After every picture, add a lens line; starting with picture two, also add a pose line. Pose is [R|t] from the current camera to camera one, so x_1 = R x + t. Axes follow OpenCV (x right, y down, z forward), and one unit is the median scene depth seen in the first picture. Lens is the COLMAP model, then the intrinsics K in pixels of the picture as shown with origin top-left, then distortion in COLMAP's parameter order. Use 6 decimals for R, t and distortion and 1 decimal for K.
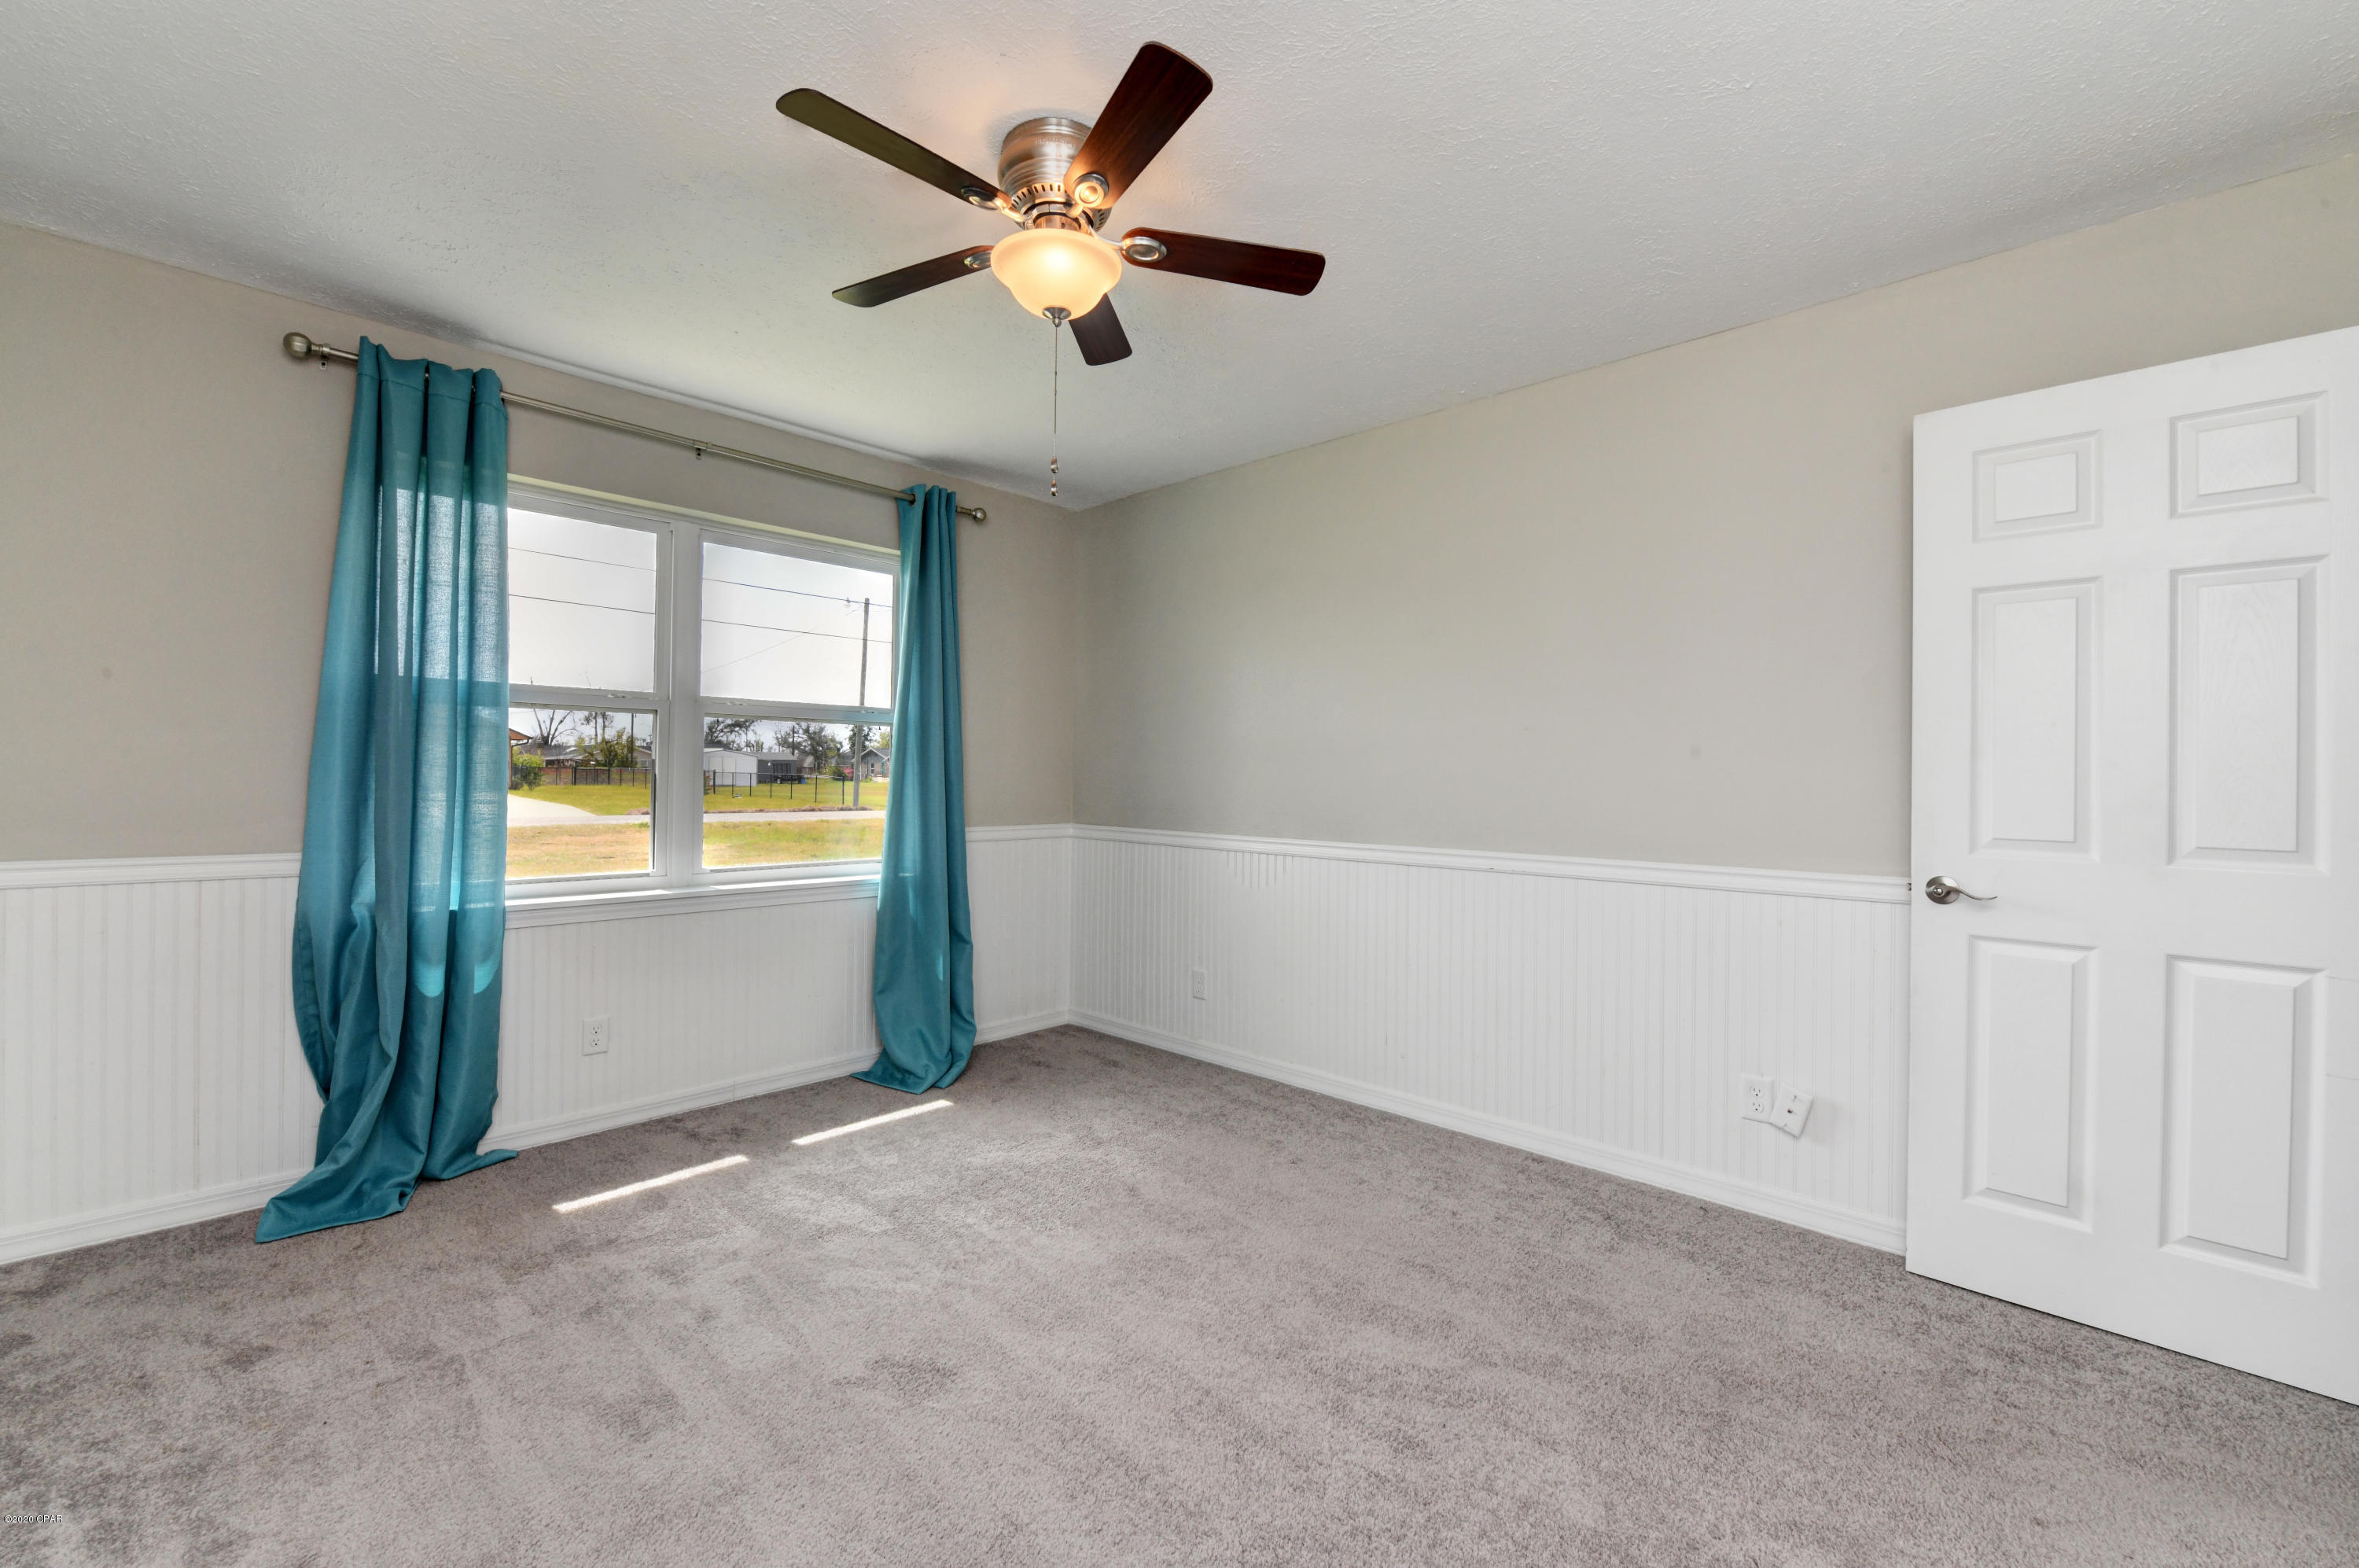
lens RADIAL K [[945.0, 0, 1177.5], [0, 945.0, 774.8], [0, 0, 1]] dist [-0.017614, -0.000384]
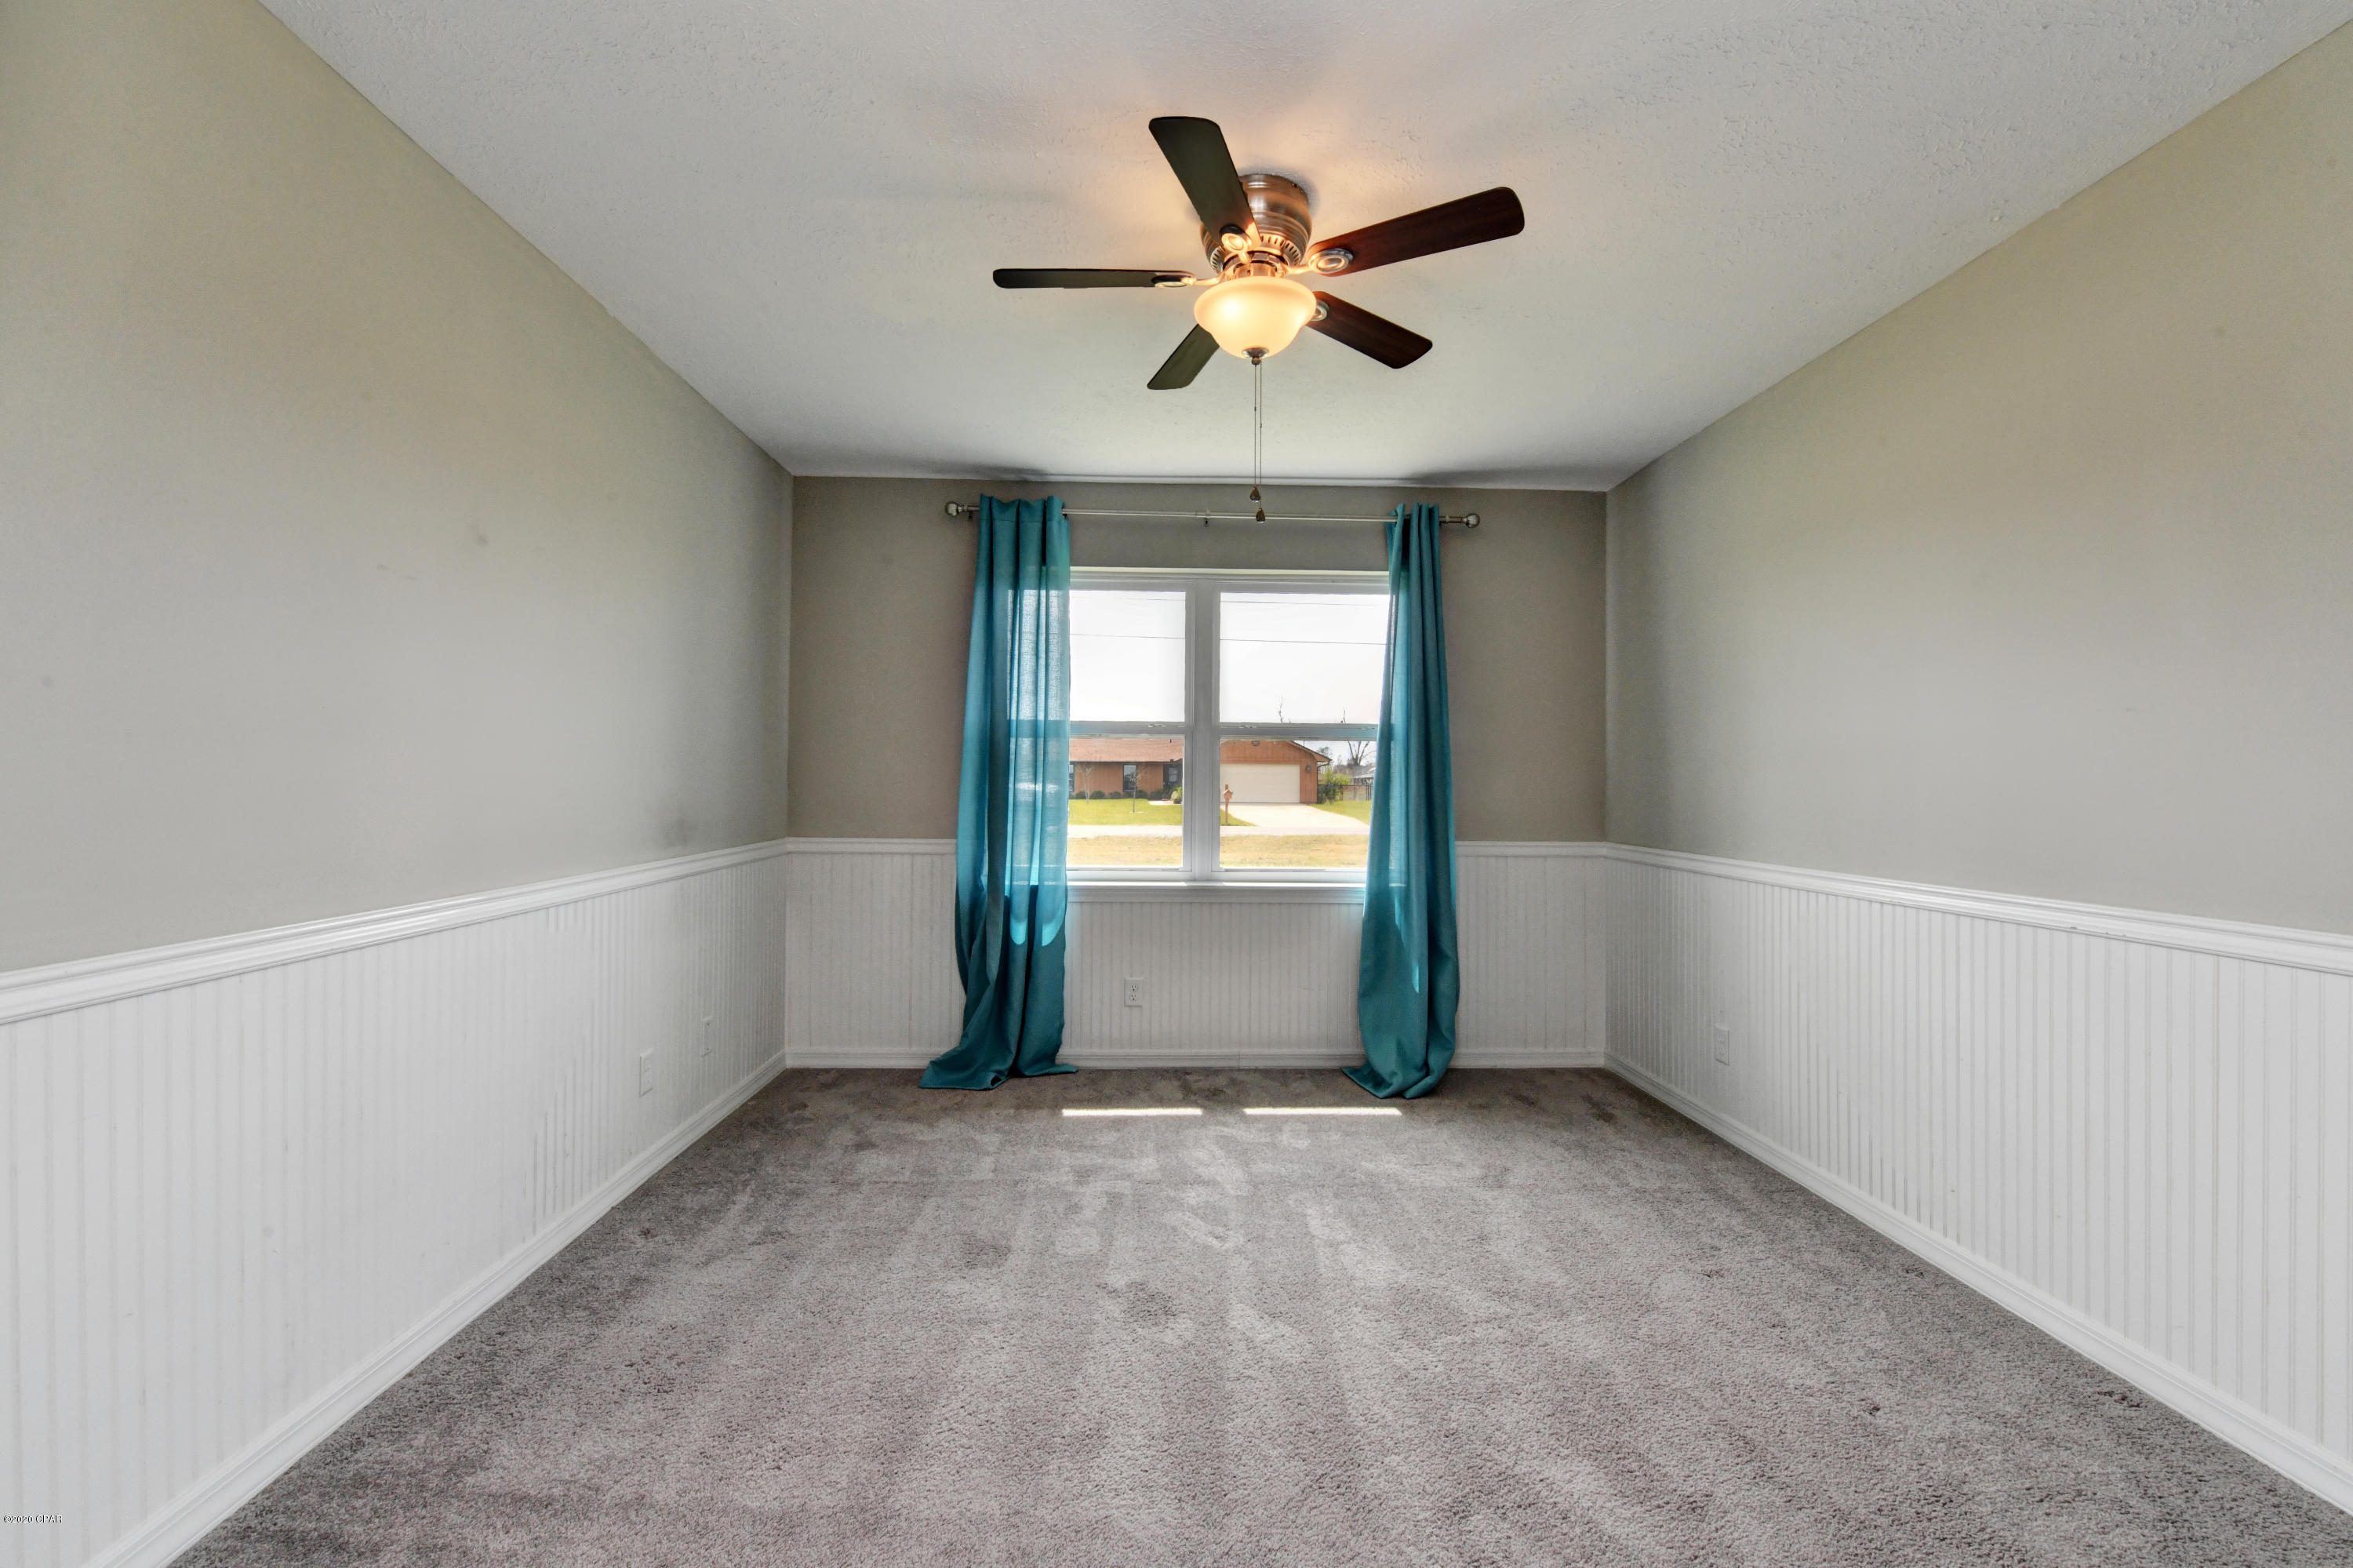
lens RADIAL K [[966.8, 0, 1174.2], [0, 966.8, 777.9], [0, 0, 1]] dist [-0.008149, -0.004892]
pose [[0.714941, -0.009880, -0.699115, 0.377042], [0.000215, 0.999903, -0.013911, 0.004746], [0.699185, 0.009795, 0.714874, 0.105270]]
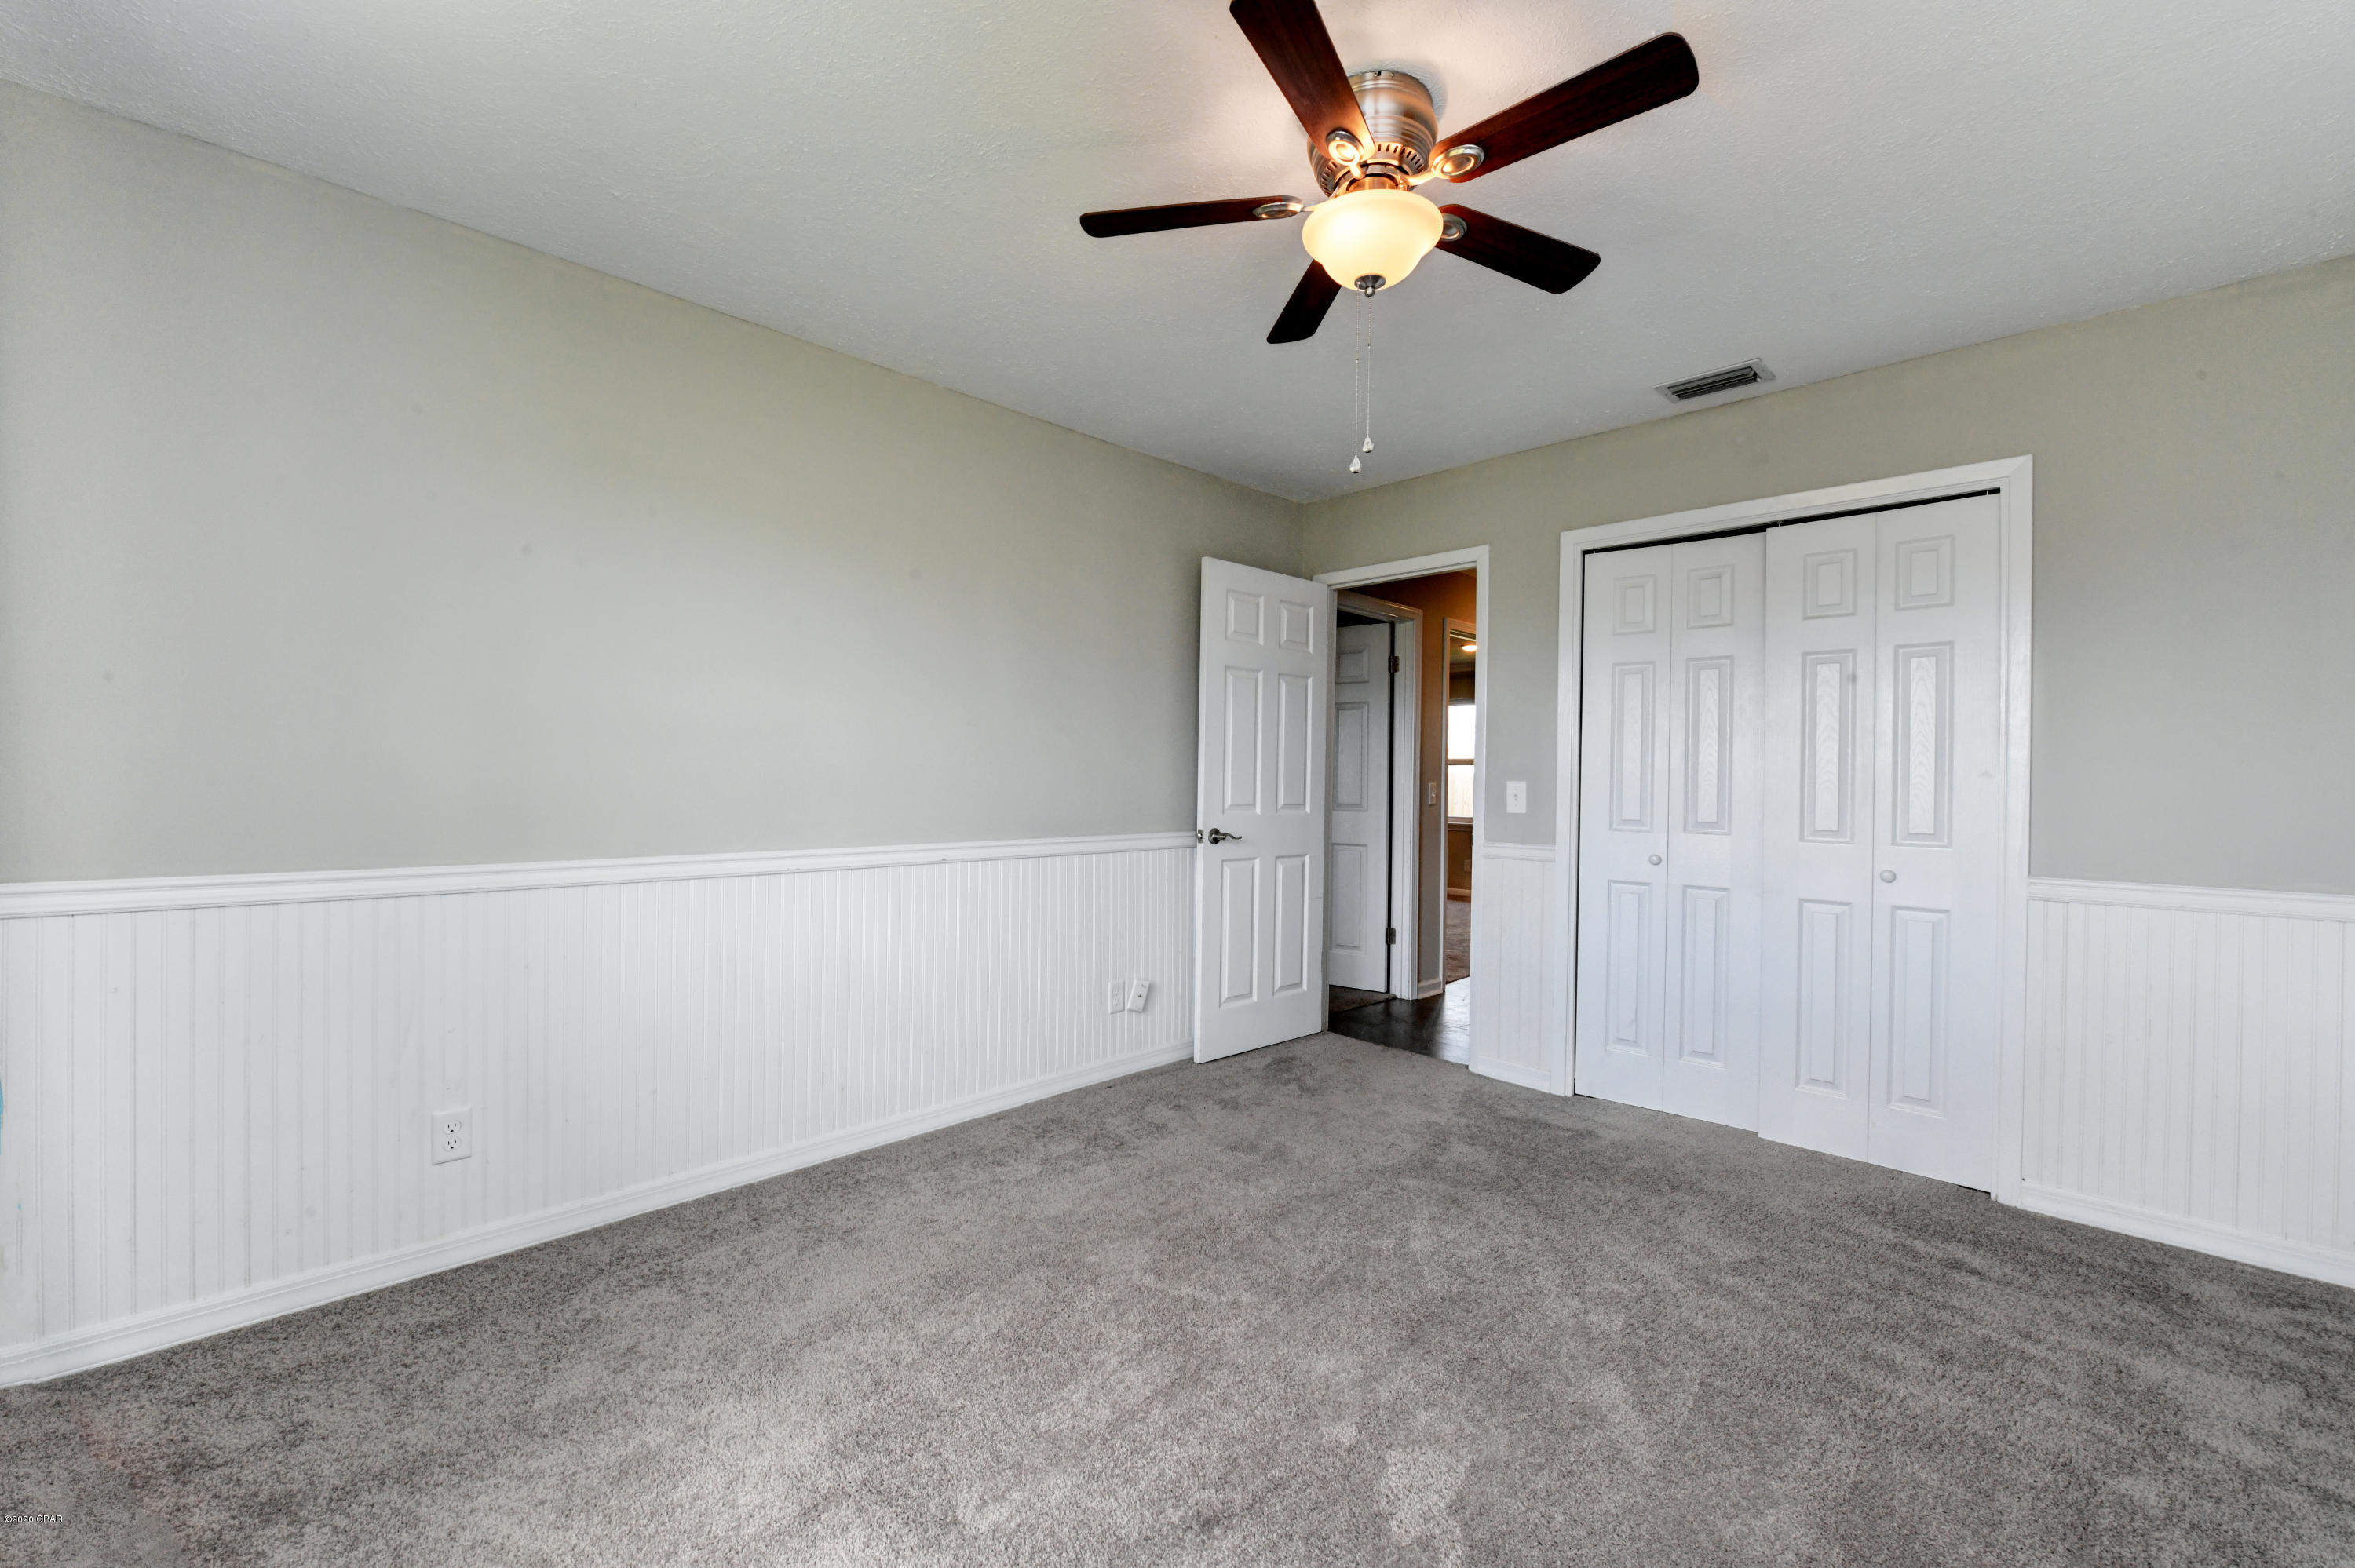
lens RADIAL K [[989.7, 0, 1119.1], [0, 989.7, 782.2], [0, 0, 1]] dist [-0.000902, -0.000053]
pose [[0.043587, -0.012574, 0.998970, -0.756889], [-0.008495, 0.999880, 0.012956, 0.000894], [-0.999014, -0.009051, 0.043475, 0.806578]]
